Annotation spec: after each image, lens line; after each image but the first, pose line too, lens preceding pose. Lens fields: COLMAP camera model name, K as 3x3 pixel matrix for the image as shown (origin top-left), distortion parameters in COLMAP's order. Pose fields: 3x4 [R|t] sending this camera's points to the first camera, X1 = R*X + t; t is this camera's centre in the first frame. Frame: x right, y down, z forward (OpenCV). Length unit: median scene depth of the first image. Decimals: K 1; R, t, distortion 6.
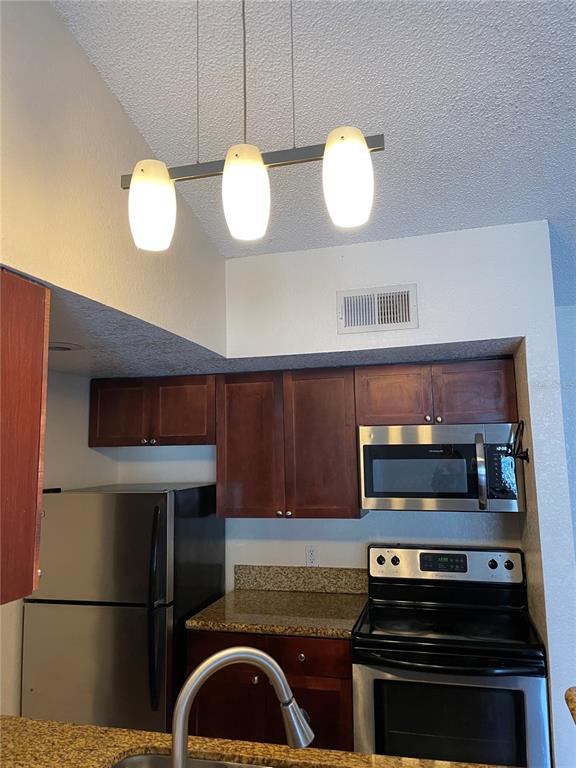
lens RADIAL K [[600.5, 0, 300.8], [0, 600.5, 361.7], [0, 0, 1]] dist [0.065481, -0.080644]
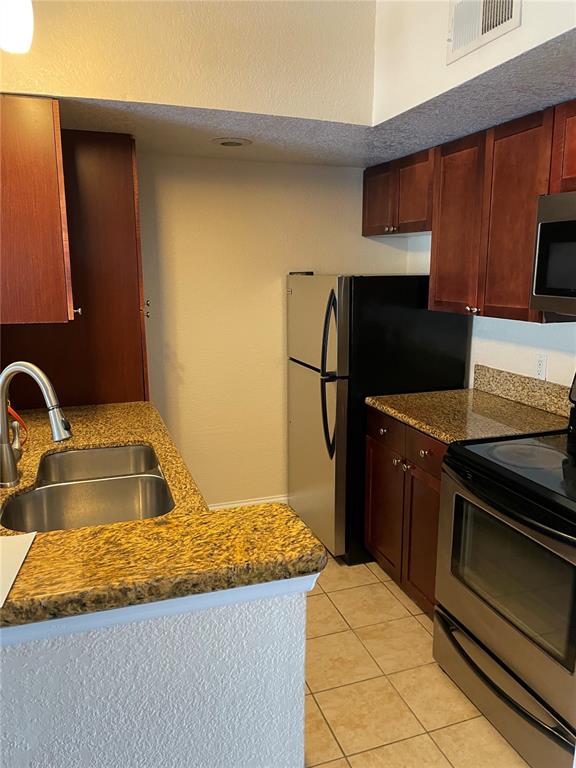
lens RADIAL K [[600.5, 0, 281.5], [0, 600.5, 381.3], [0, 0, 1]] dist [0.065481, -0.080644]
pose [[0.538406, 0.178125, -0.823645, 0.521150], [0.112242, 0.953537, 0.279587, 0.074239], [0.835177, -0.242979, 0.493397, 0.307969]]
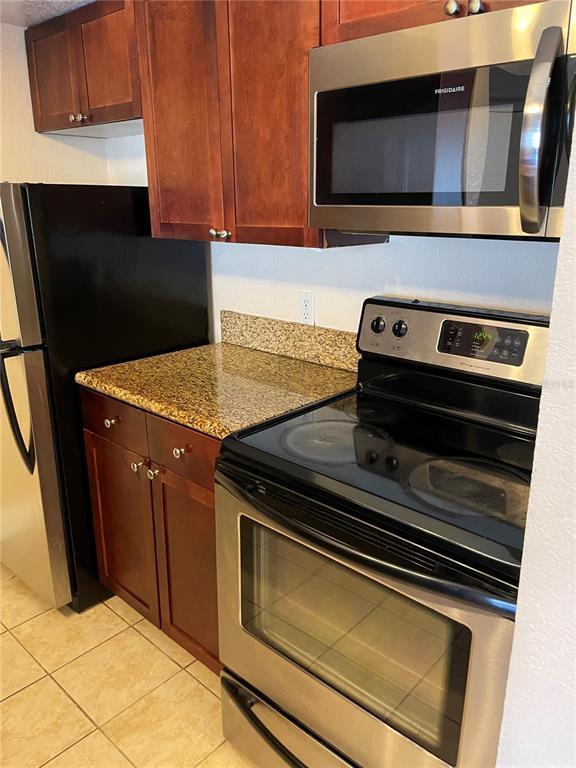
lens RADIAL K [[600.5, 0, 301.7], [0, 600.5, 379.2], [0, 0, 1]] dist [0.065481, -0.080644]
pose [[0.882218, 0.151250, -0.445886, 0.313691], [0.049007, 0.912359, 0.406447, 0.136860], [0.468284, -0.380427, 0.797487, 0.480015]]
